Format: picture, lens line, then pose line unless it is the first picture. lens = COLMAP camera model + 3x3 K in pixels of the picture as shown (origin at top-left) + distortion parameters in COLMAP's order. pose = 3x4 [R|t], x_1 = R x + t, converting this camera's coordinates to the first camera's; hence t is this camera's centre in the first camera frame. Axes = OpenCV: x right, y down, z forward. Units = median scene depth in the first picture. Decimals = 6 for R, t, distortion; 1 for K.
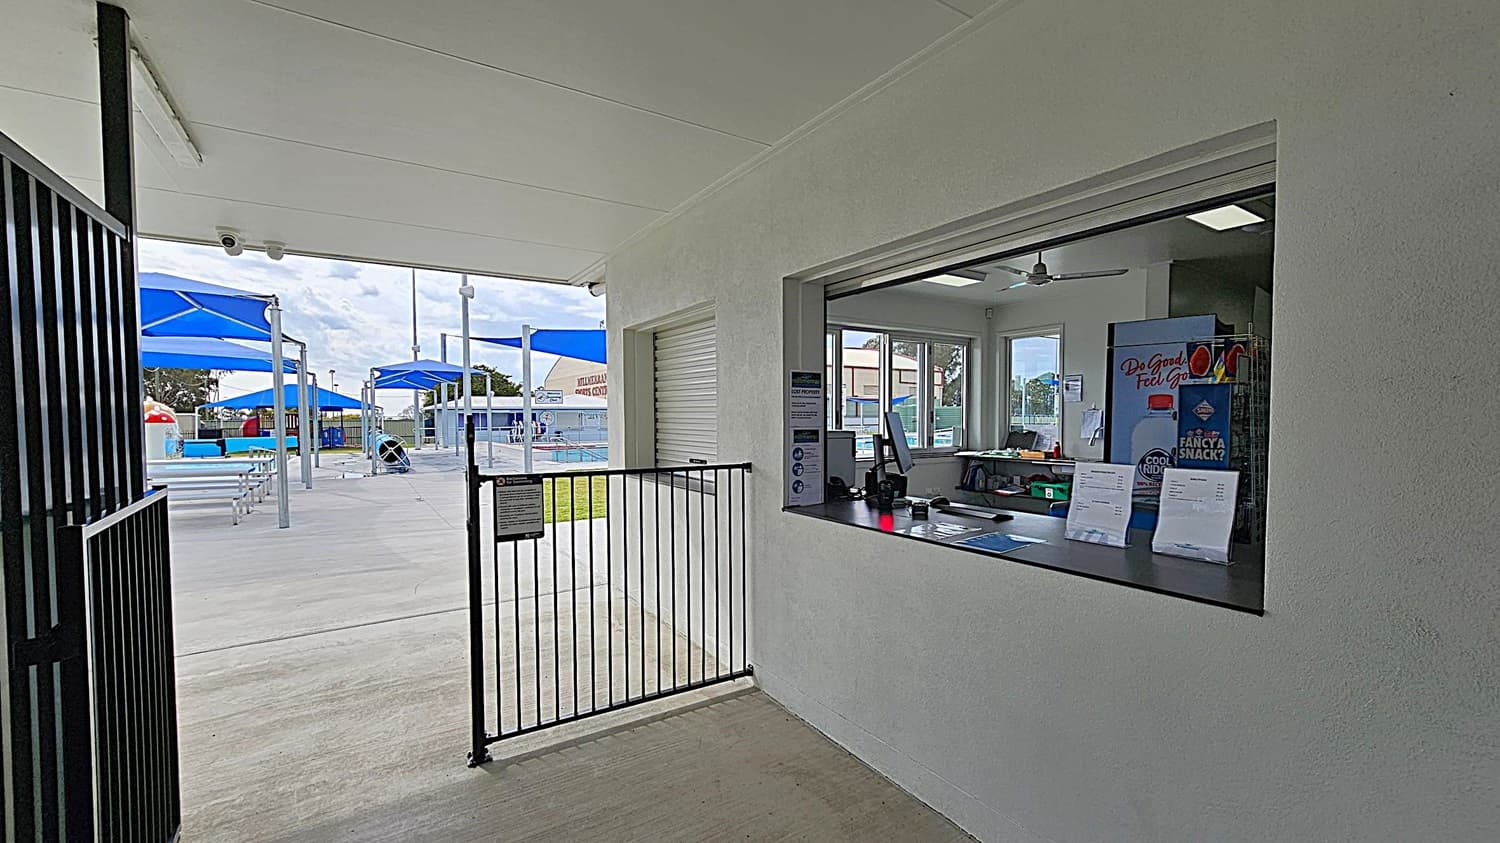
lens RADIAL K [[612.9, 0, 747.2], [0, 612.9, 440.5], [0, 0, 1]] dist [-0.001005, -0.002491]
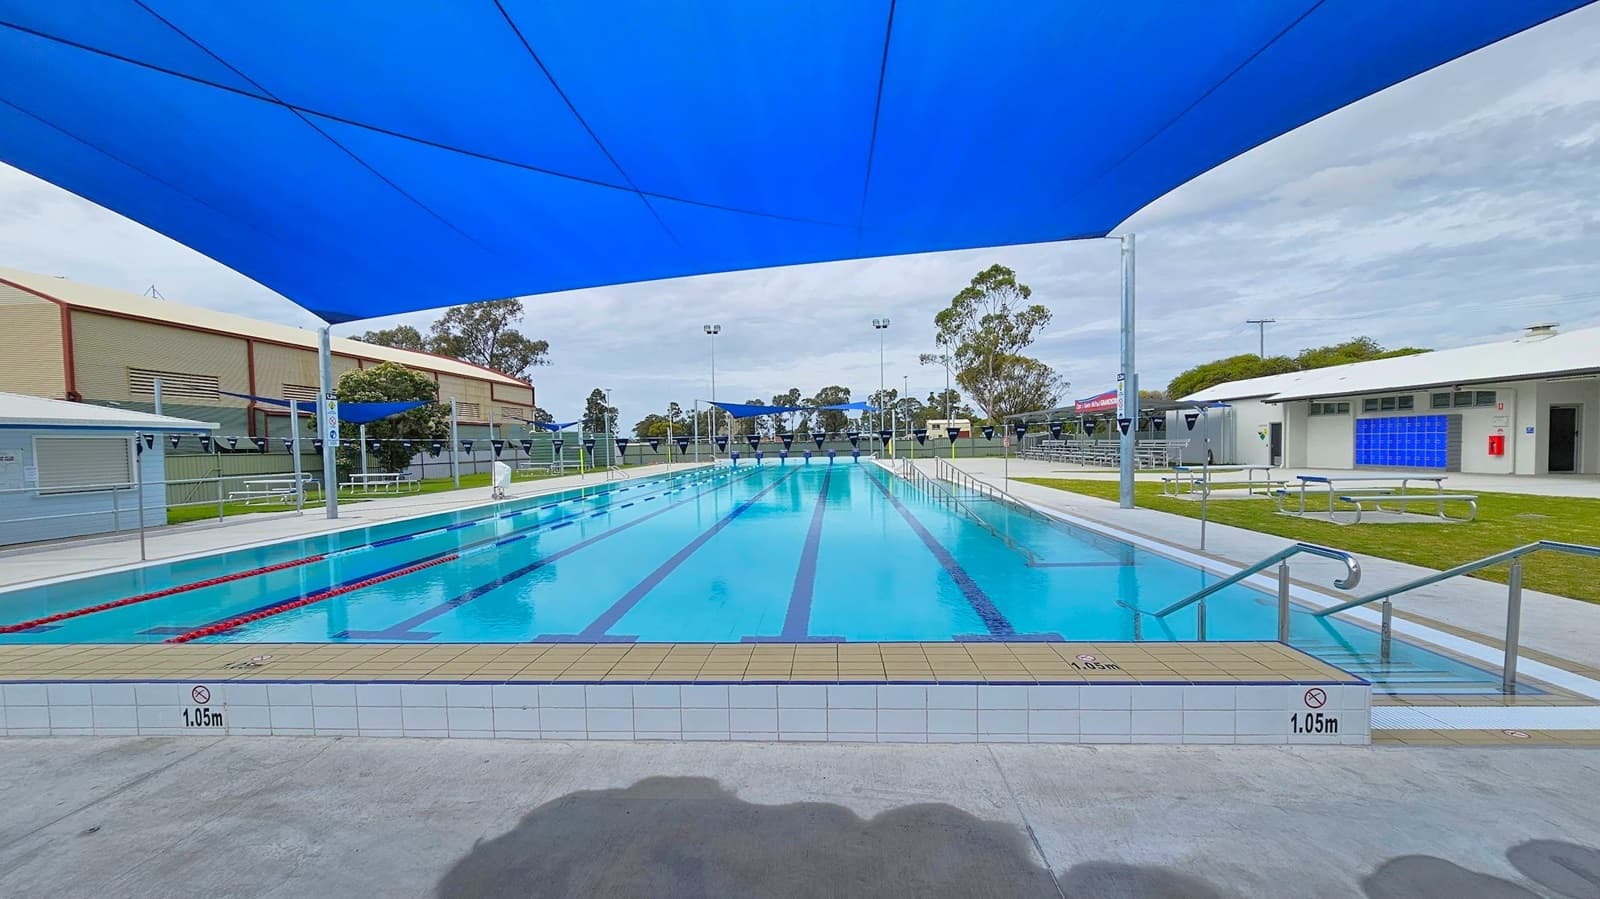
lens RADIAL K [[653.8, 0, 797.0], [0, 653.8, 469.8], [0, 0, 1]] dist [-0.001005, -0.002491]
pose [[0.590178, -0.040319, 0.806266, -3.297130], [0.048143, 0.998732, 0.014704, -0.219981], [-0.805836, 0.030138, 0.591371, 6.311276]]
